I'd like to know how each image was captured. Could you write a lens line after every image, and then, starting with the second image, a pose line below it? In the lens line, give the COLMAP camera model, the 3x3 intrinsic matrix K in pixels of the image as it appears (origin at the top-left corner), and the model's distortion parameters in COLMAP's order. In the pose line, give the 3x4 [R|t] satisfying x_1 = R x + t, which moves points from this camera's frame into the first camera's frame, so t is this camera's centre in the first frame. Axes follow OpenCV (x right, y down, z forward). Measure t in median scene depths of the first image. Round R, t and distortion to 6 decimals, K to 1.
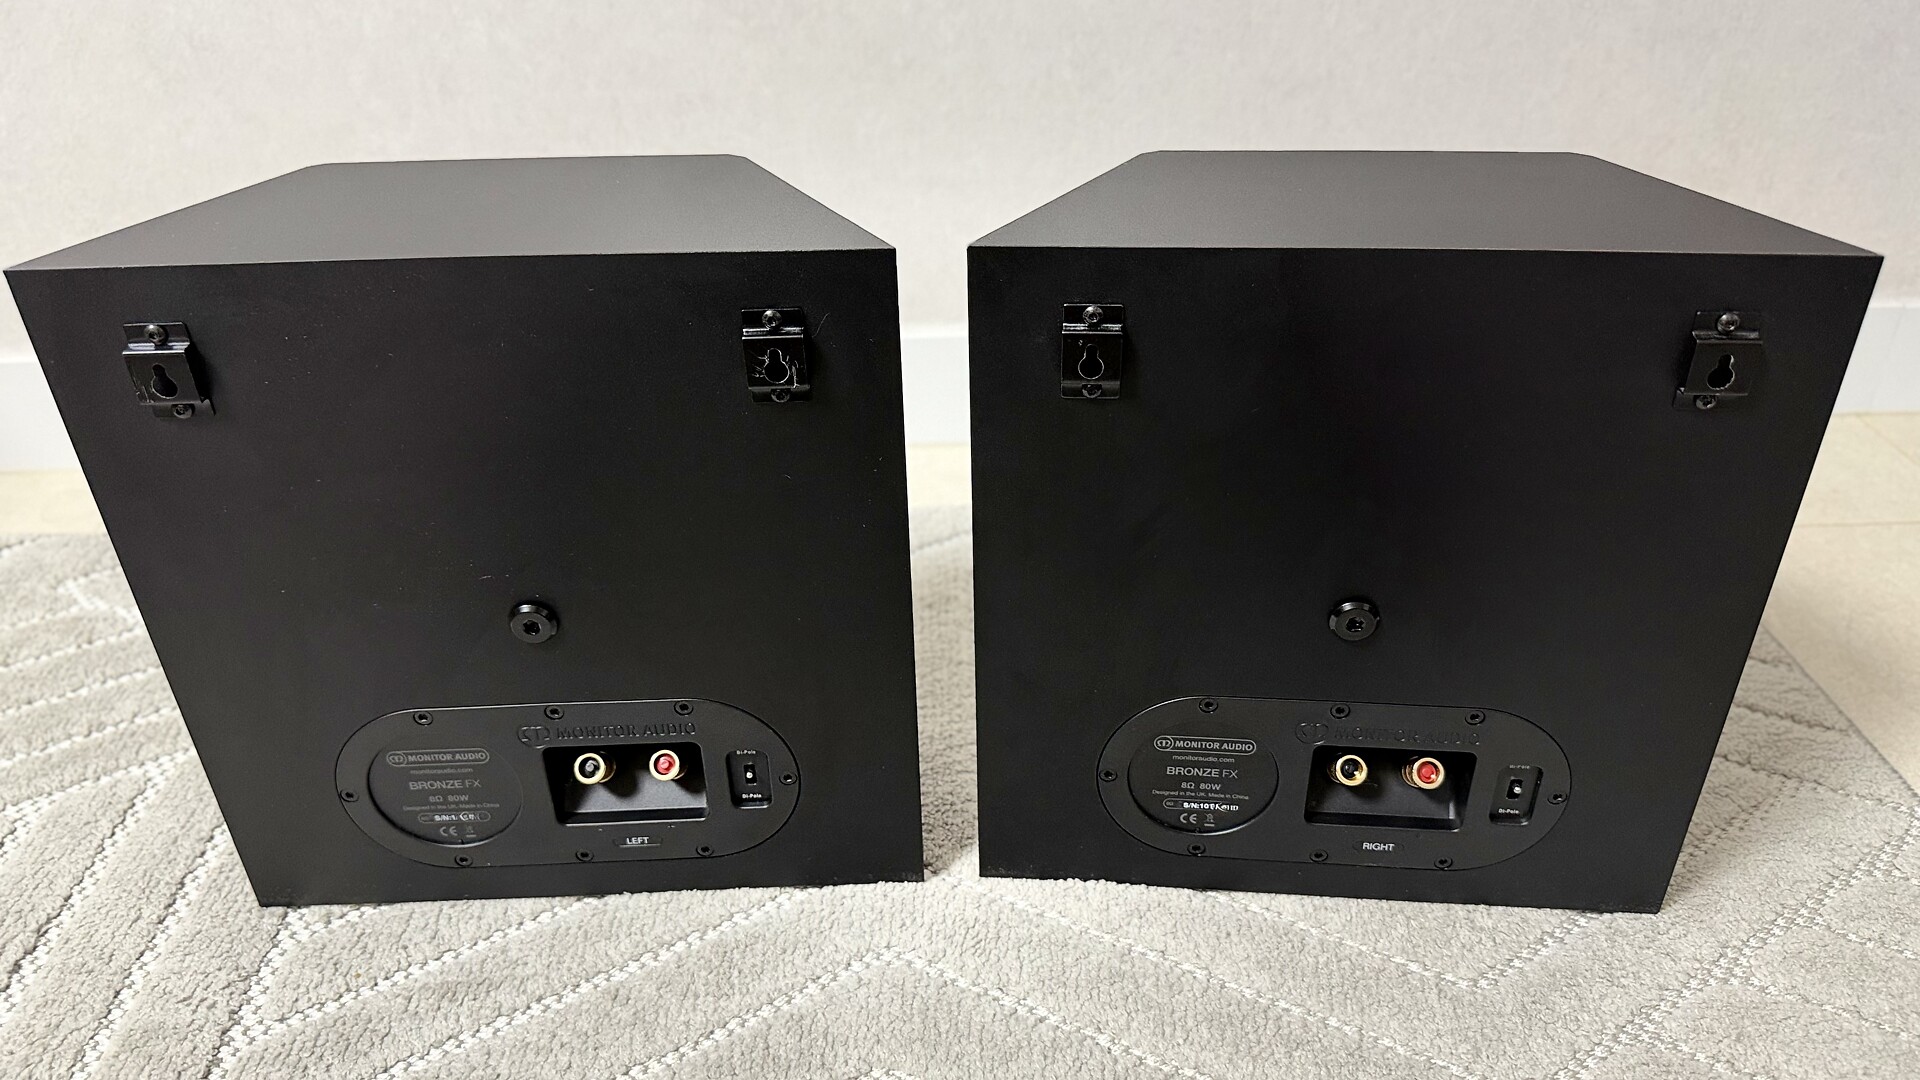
lens RADIAL K [[1367.4, 0, 957.9], [0, 1367.4, 541.8], [0, 0, 1]] dist [0.006351, -0.010365]
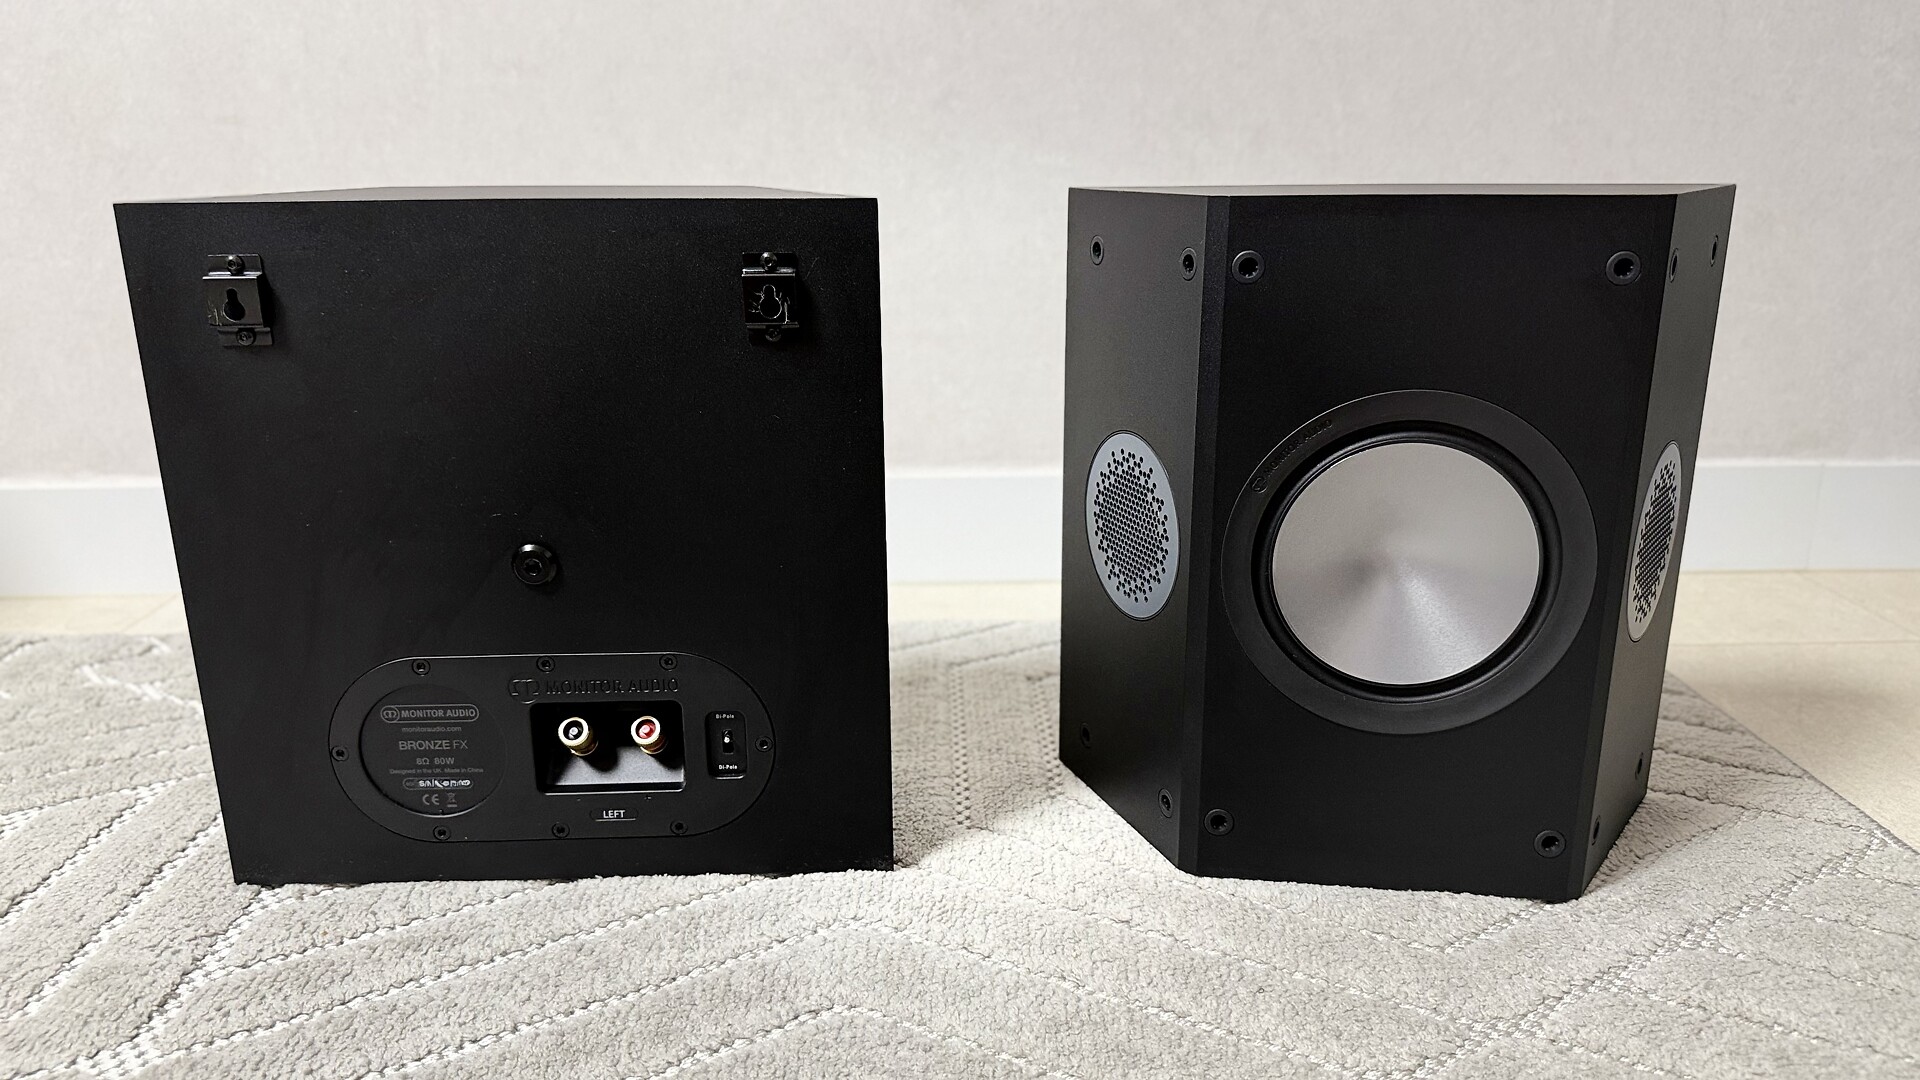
lens RADIAL K [[1367.4, 0, 950.8], [0, 1367.4, 556.4], [0, 0, 1]] dist [0.006351, -0.010365]
pose [[0.999896, 0.012506, -0.007149, 0.023225], [-0.013938, 0.965295, -0.260788, 0.302084], [0.003639, 0.260861, 0.965370, -0.037173]]
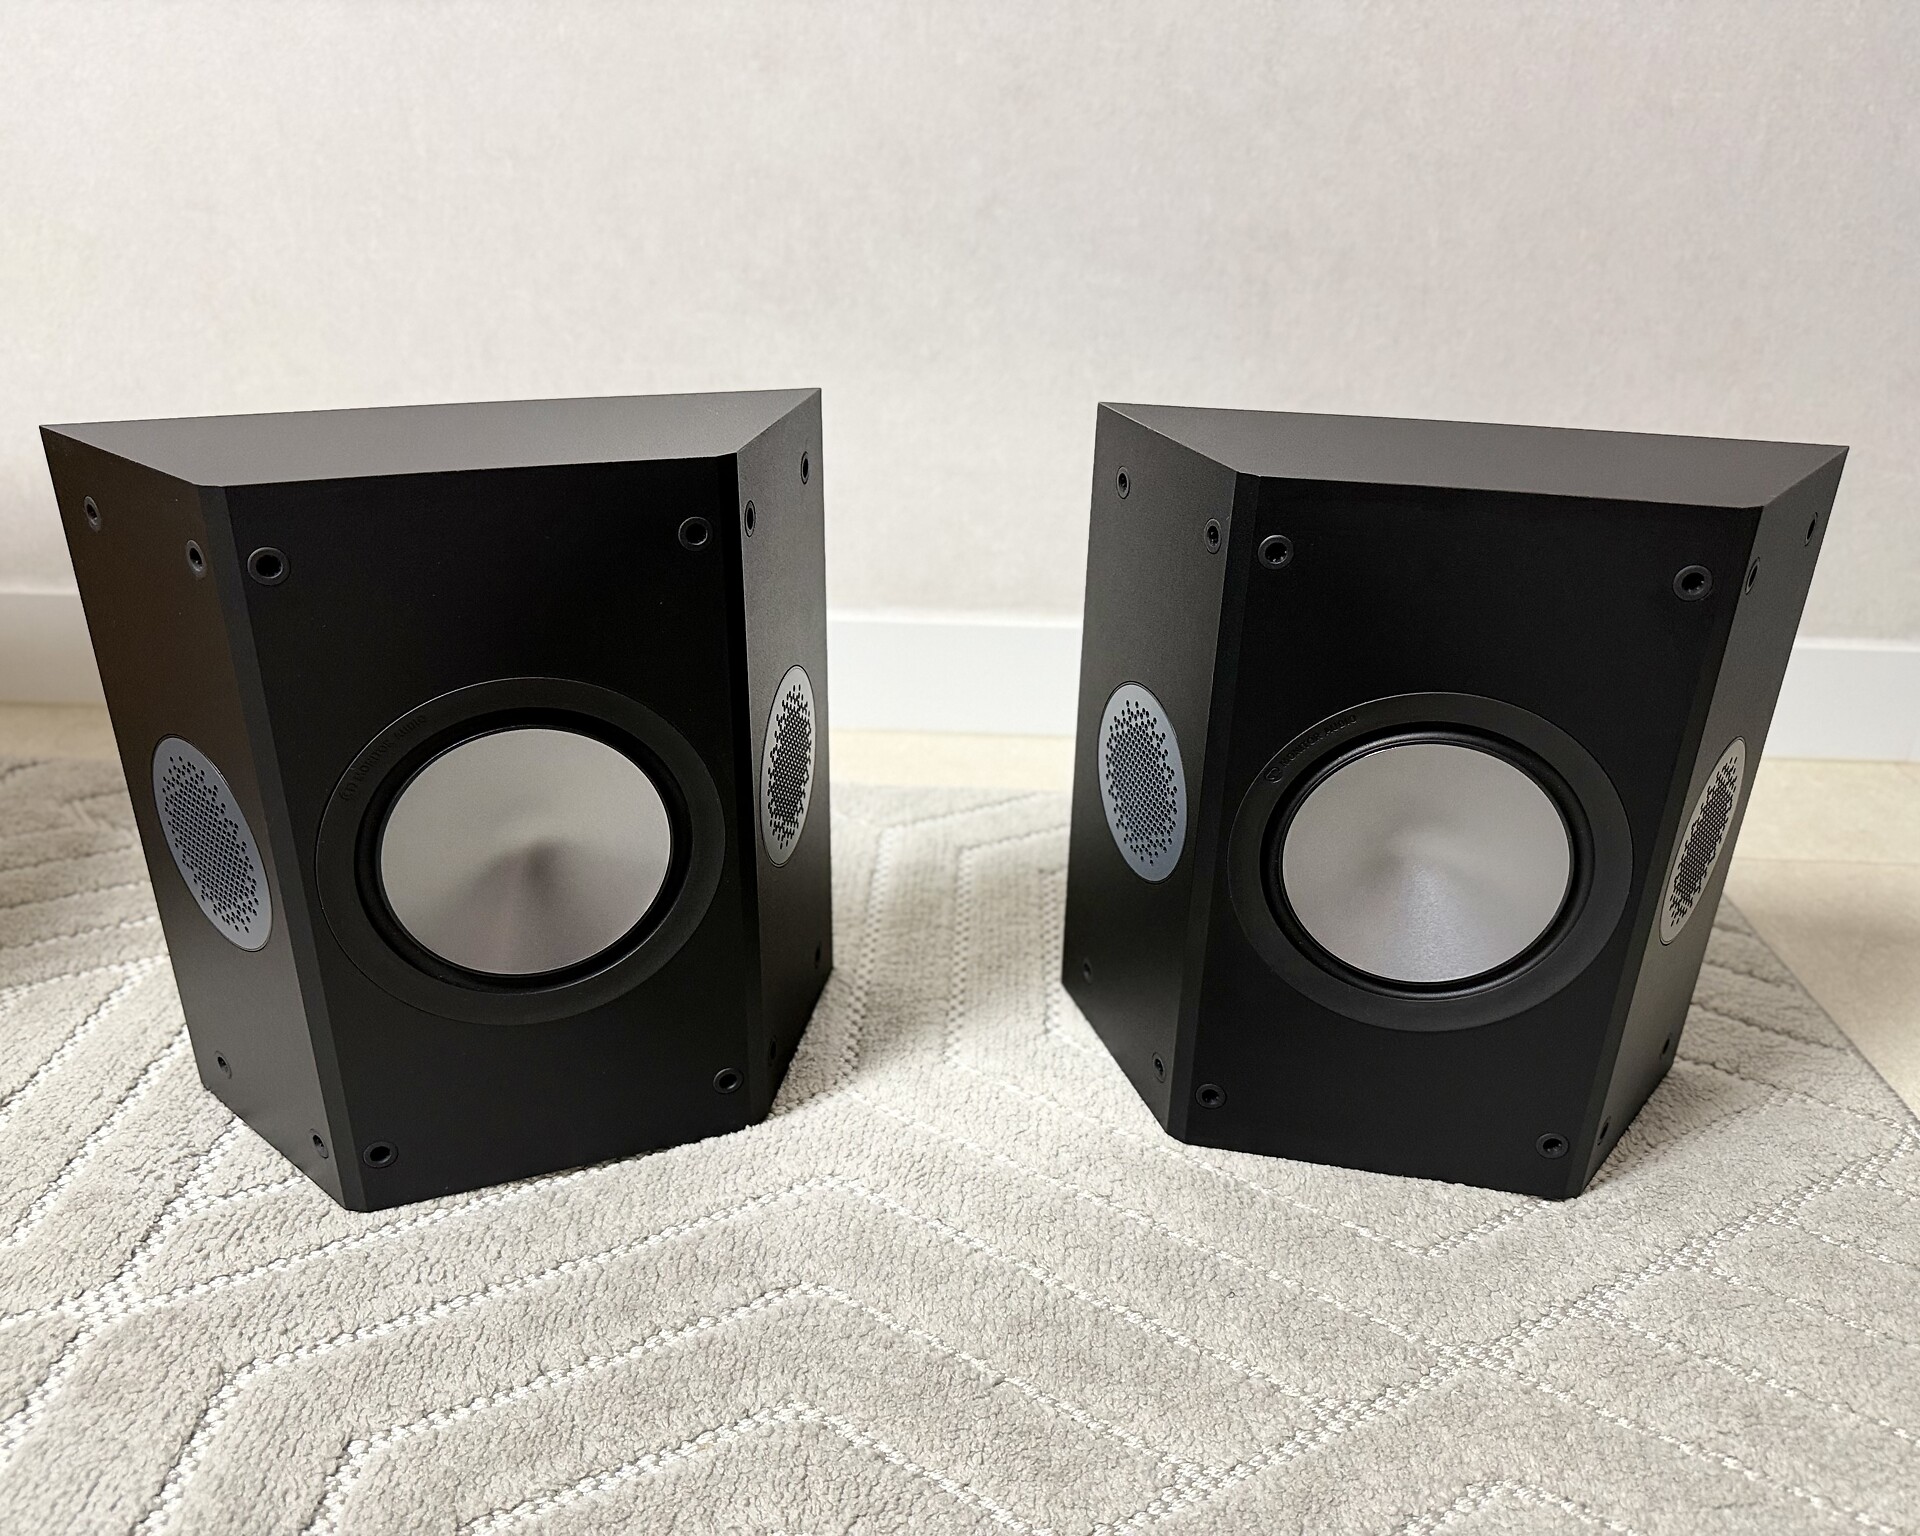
lens RADIAL K [[1452.9, 0, 952.8], [0, 1452.9, 777.0], [0, 0, 1]] dist [0.017349, -0.022404]
pose [[0.997133, 0.063086, -0.041775, 0.062517], [-0.067102, 0.992418, -0.102977, 0.113267], [0.034962, 0.105485, 0.993806, -0.076675]]
